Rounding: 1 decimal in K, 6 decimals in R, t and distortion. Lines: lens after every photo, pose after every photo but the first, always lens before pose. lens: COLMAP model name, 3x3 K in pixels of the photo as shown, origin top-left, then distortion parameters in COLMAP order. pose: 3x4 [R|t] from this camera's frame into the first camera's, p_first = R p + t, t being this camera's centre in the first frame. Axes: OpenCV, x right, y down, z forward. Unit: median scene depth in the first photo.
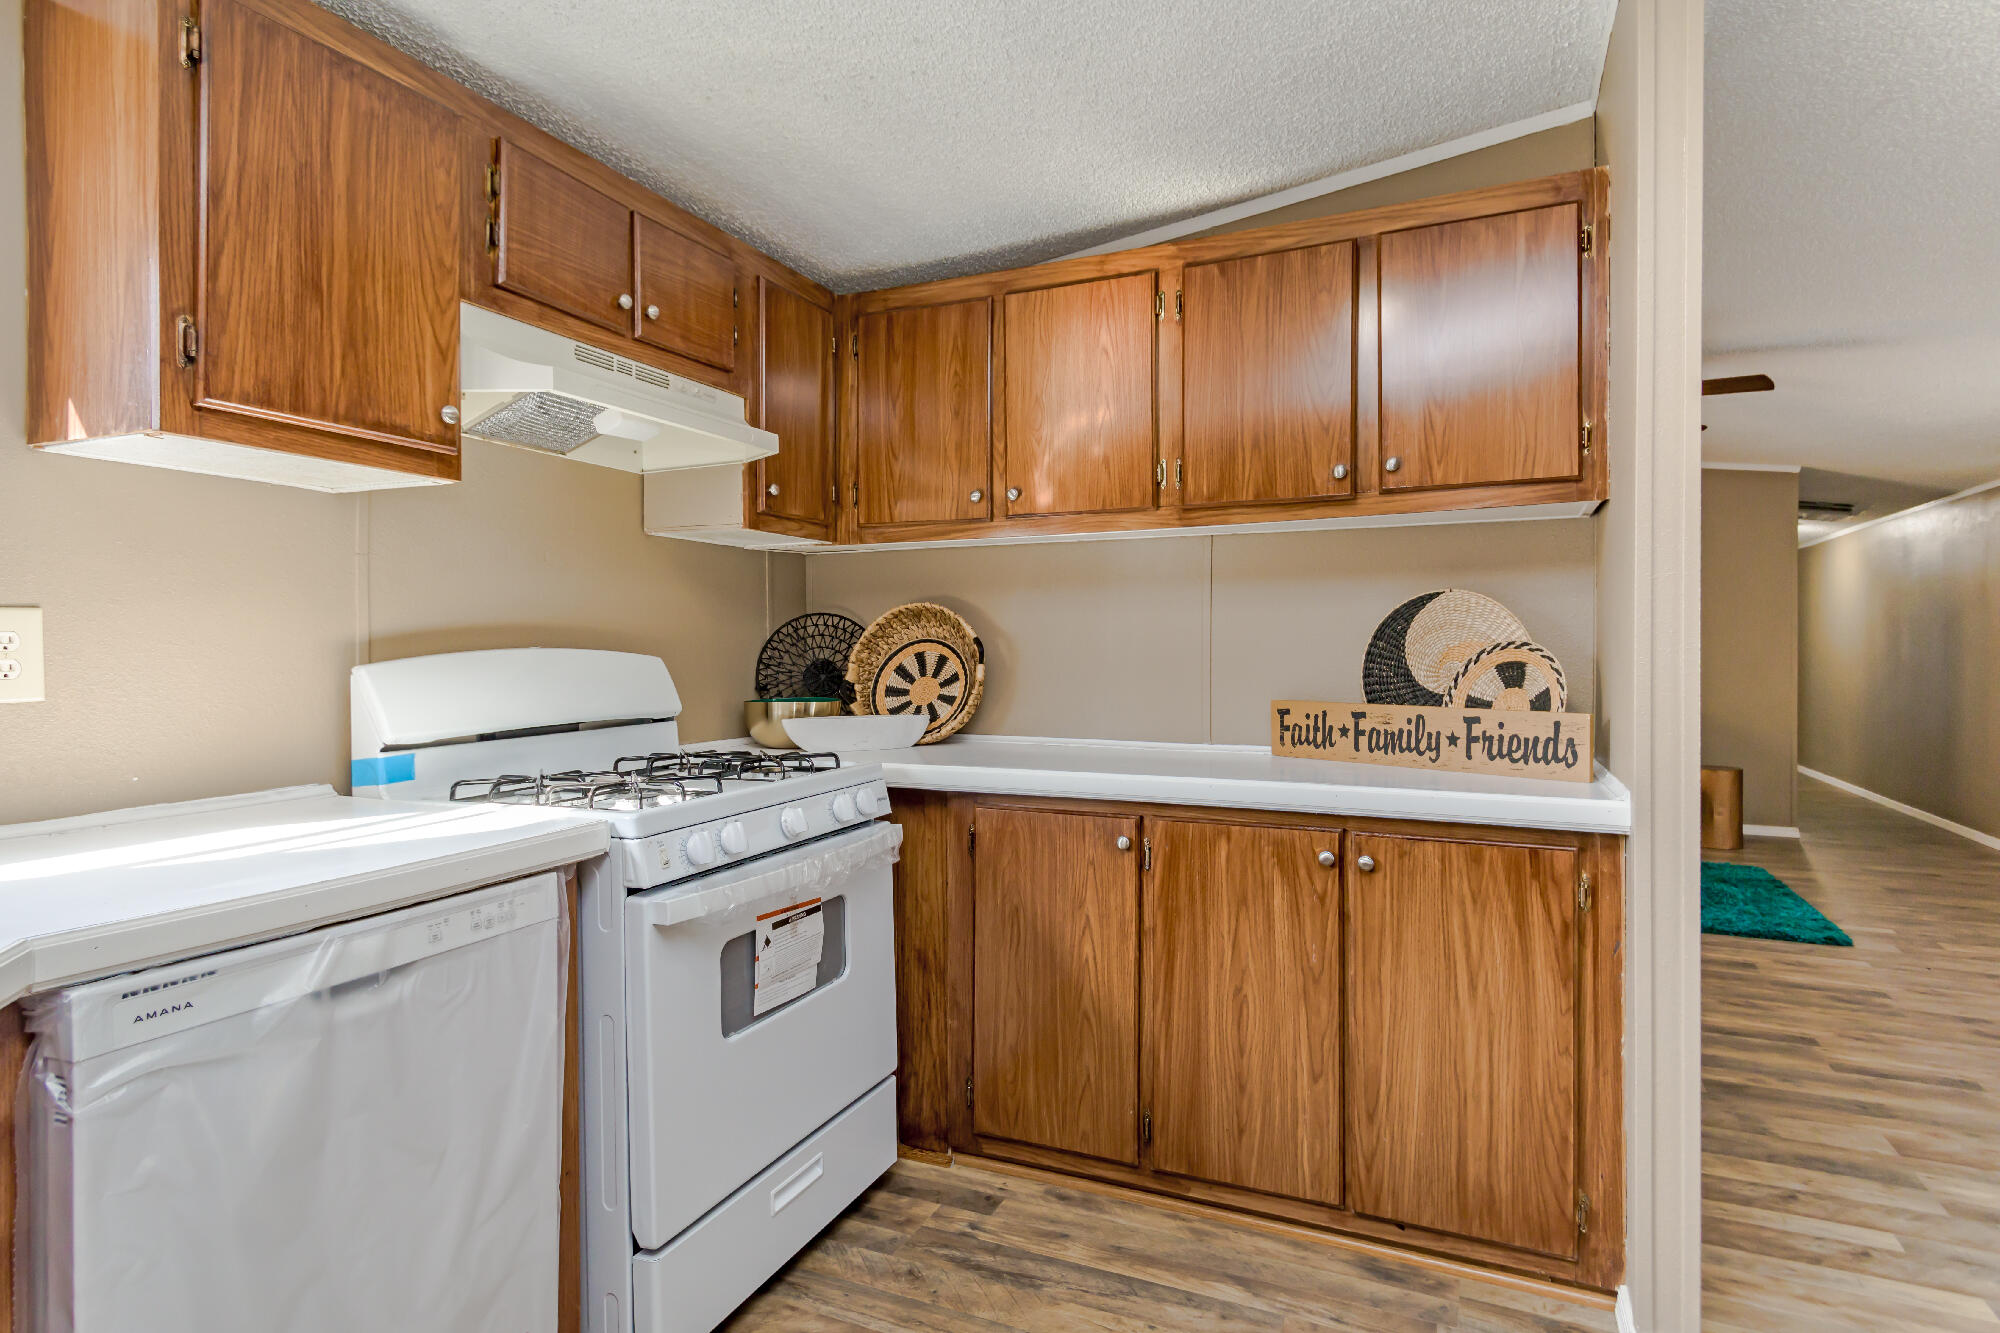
lens RADIAL K [[1090.5, 0, 1000.0], [0, 1090.5, 666.5], [0, 0, 1]] dist [0.014606, -0.001124]
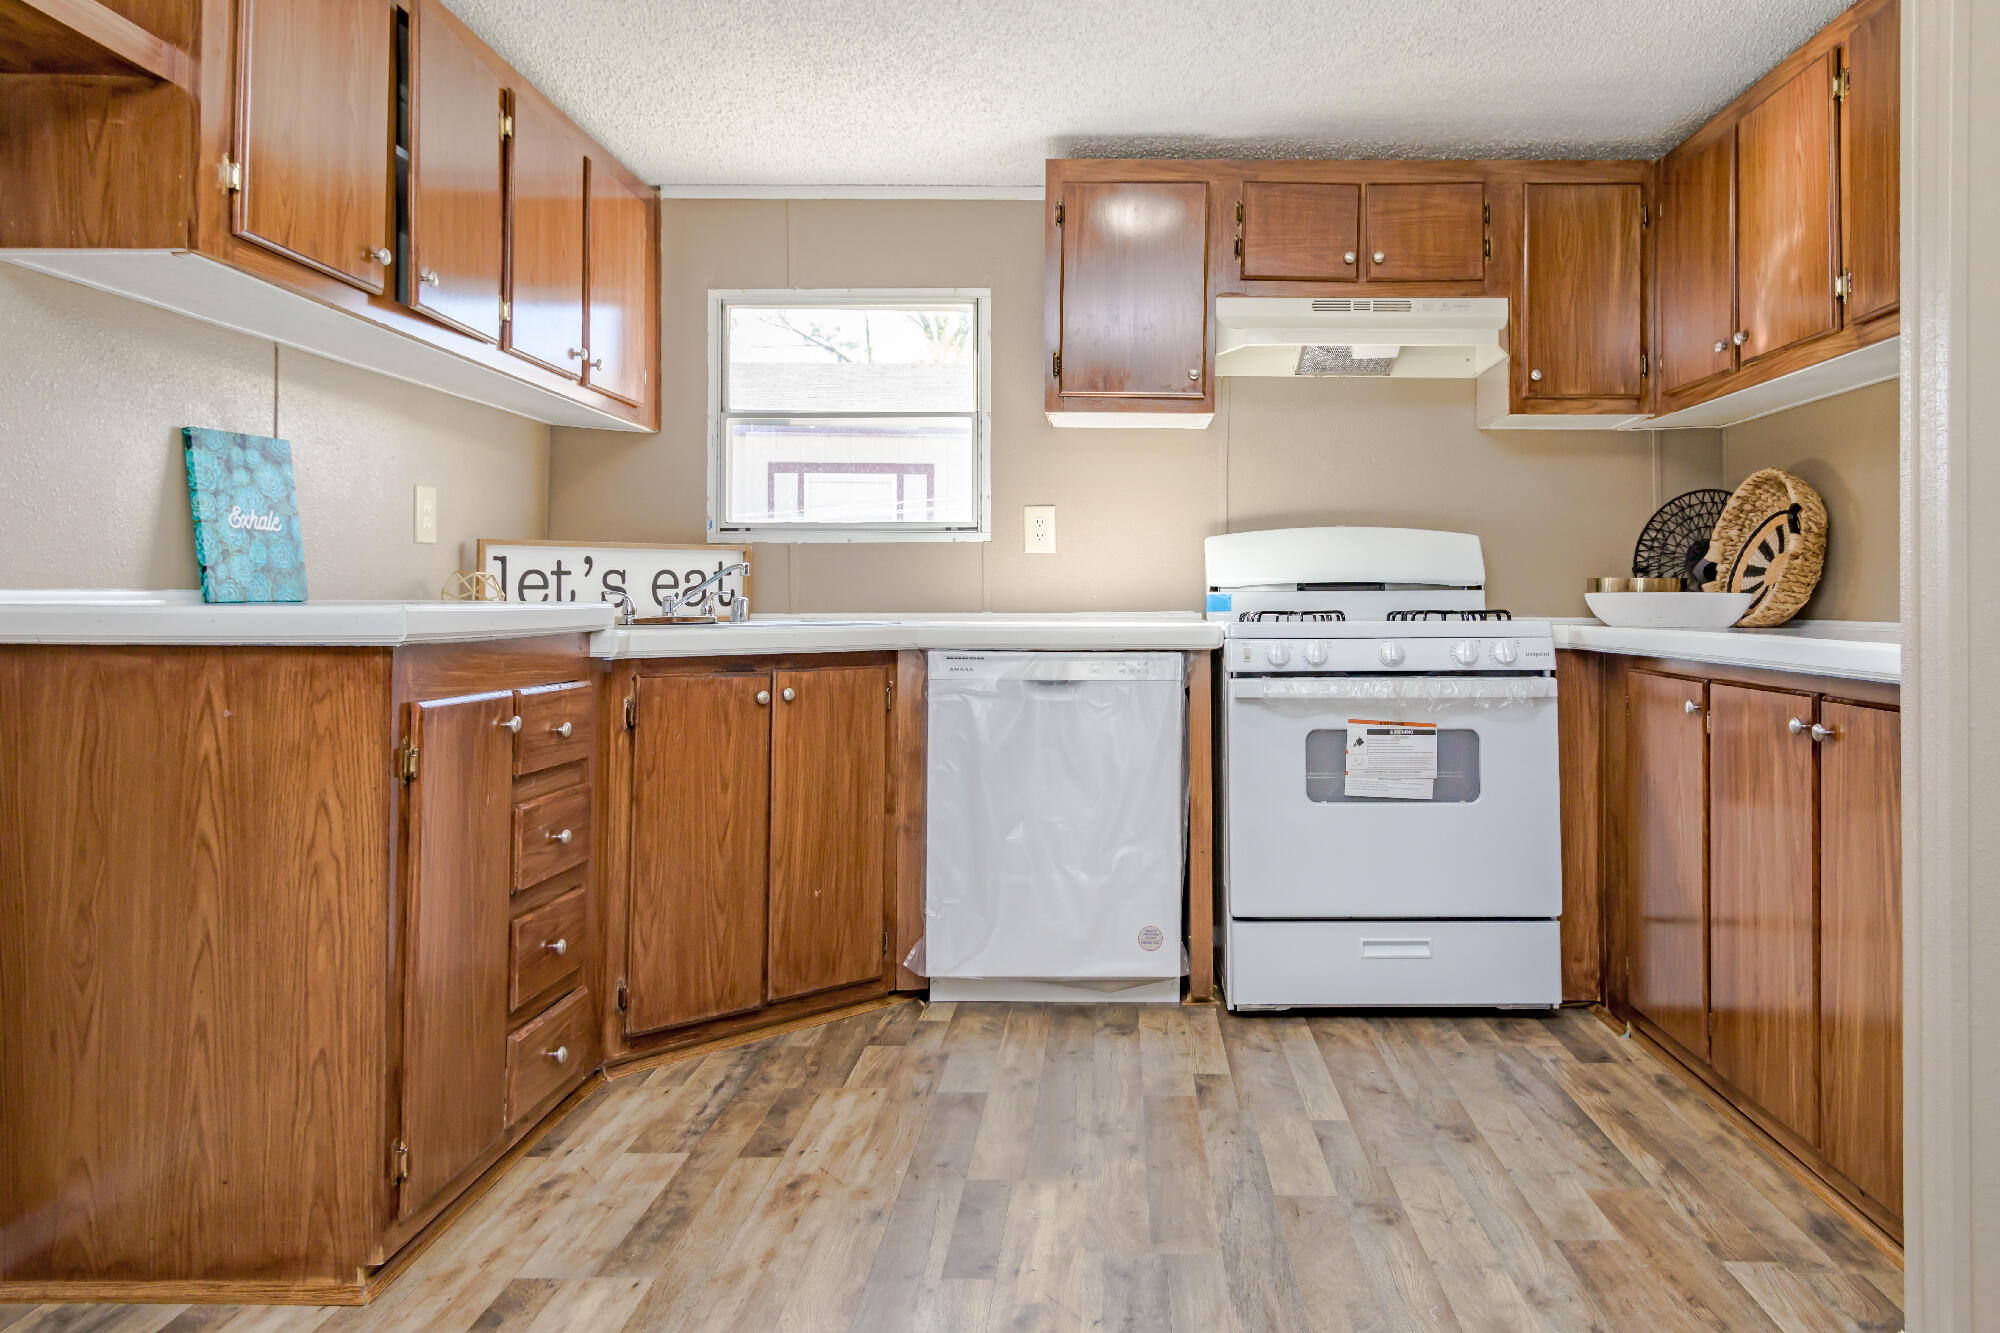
lens RADIAL K [[1327.6, 0, 1006.9], [0, 1327.6, 620.4], [0, 0, 1]] dist [0.000278, 0.000266]
pose [[0.348313, 0.021653, -0.937128, 1.077936], [-0.027682, 0.999535, 0.012806, 0.100325], [0.936970, 0.021481, 0.348750, 0.067287]]
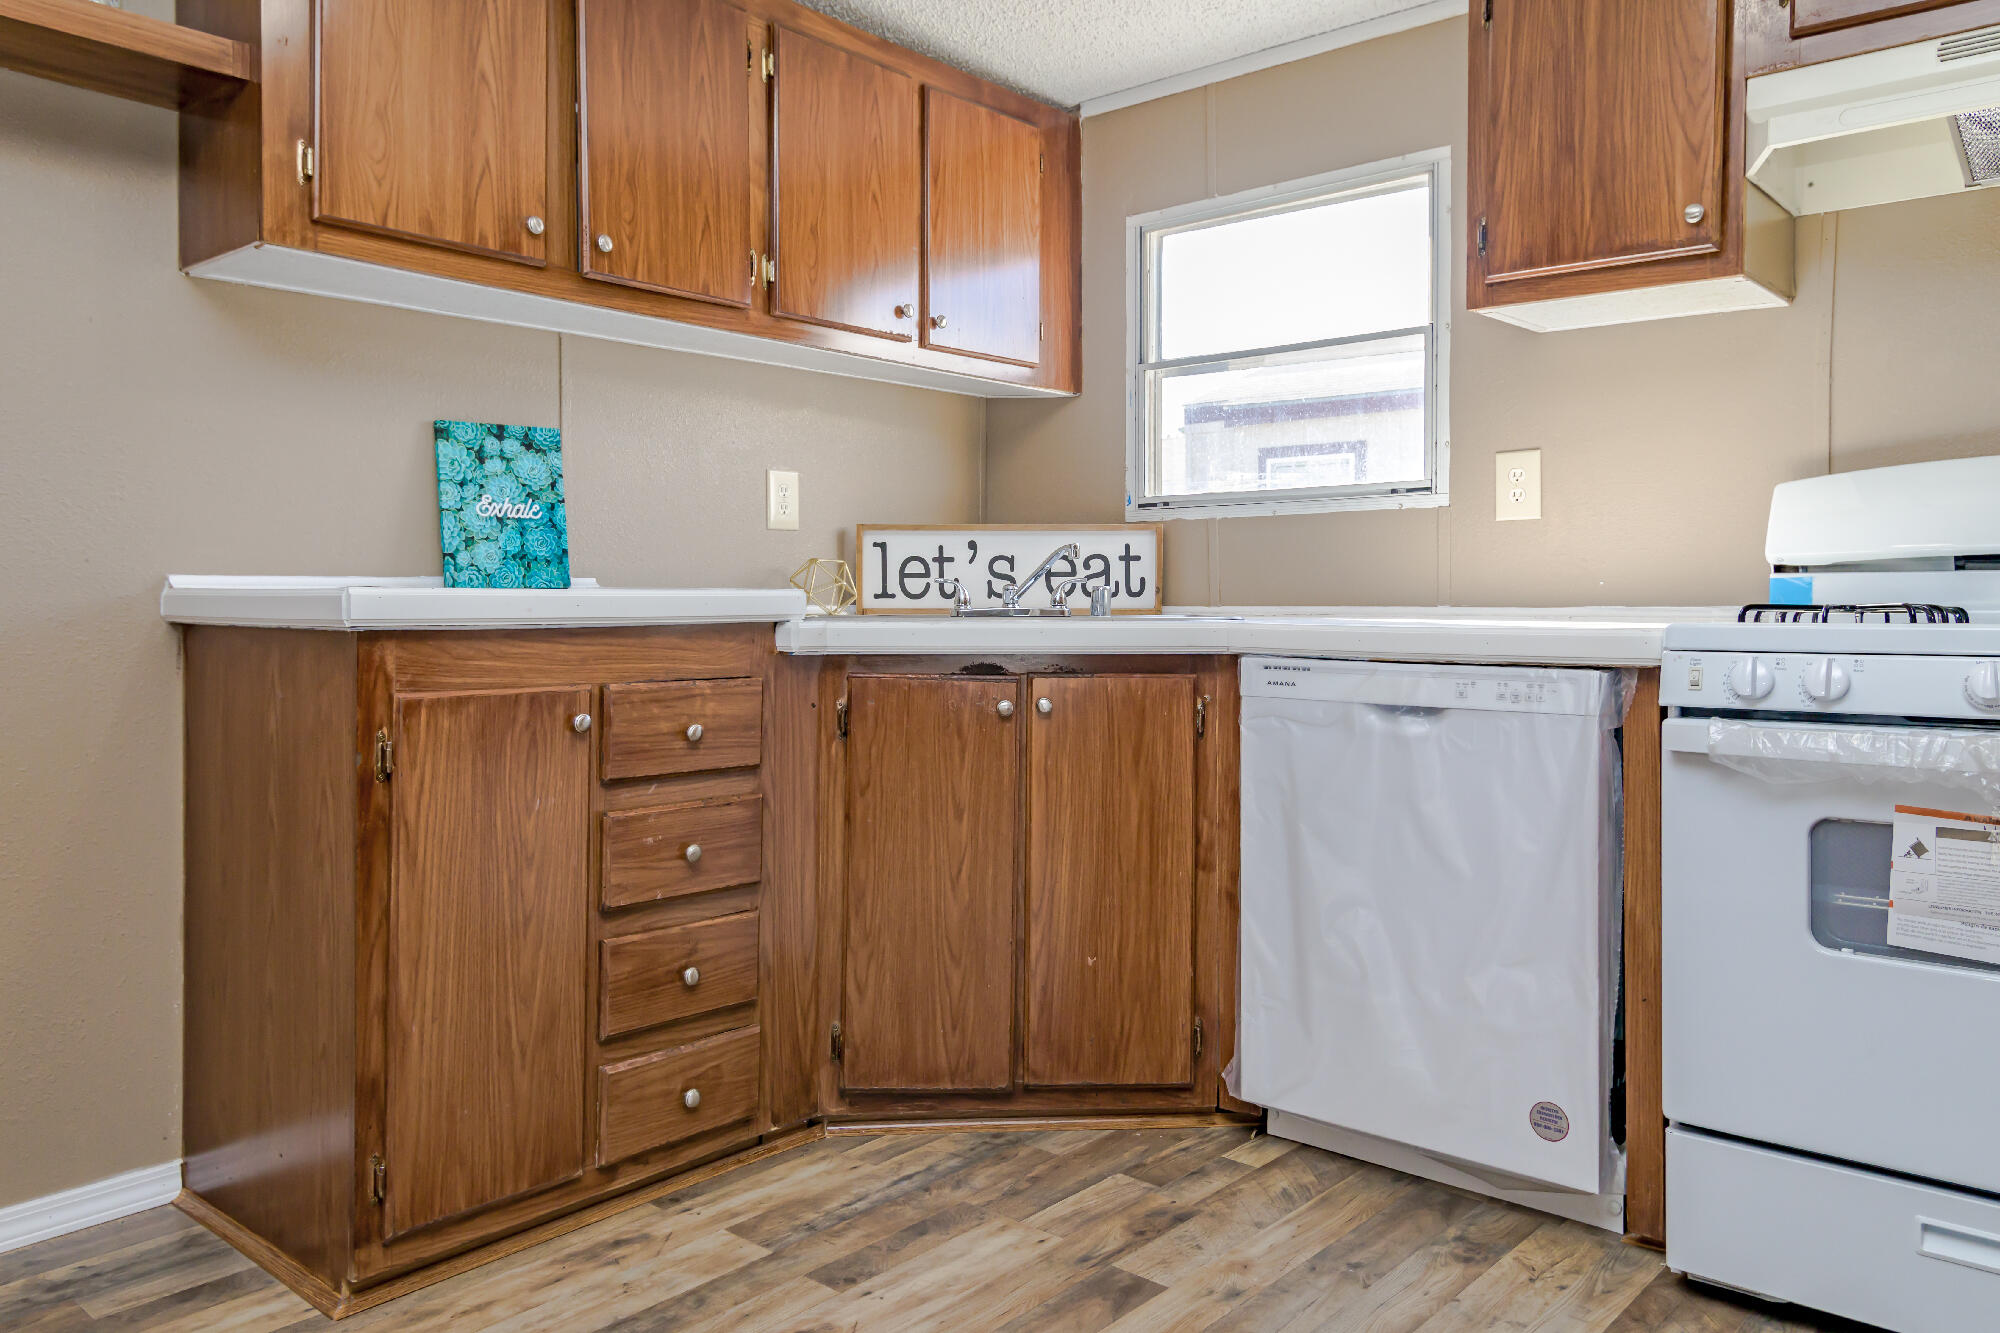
lens RADIAL K [[1394.2, 0, 965.4], [0, 1394.2, 634.5], [0, 0, 1]] dist [0.045920, -0.036617]
pose [[-0.315037, 0.031802, -0.948547, 0.793753], [-0.025304, 0.998802, 0.041891, 0.095137], [0.948742, 0.037200, -0.313855, 0.695558]]
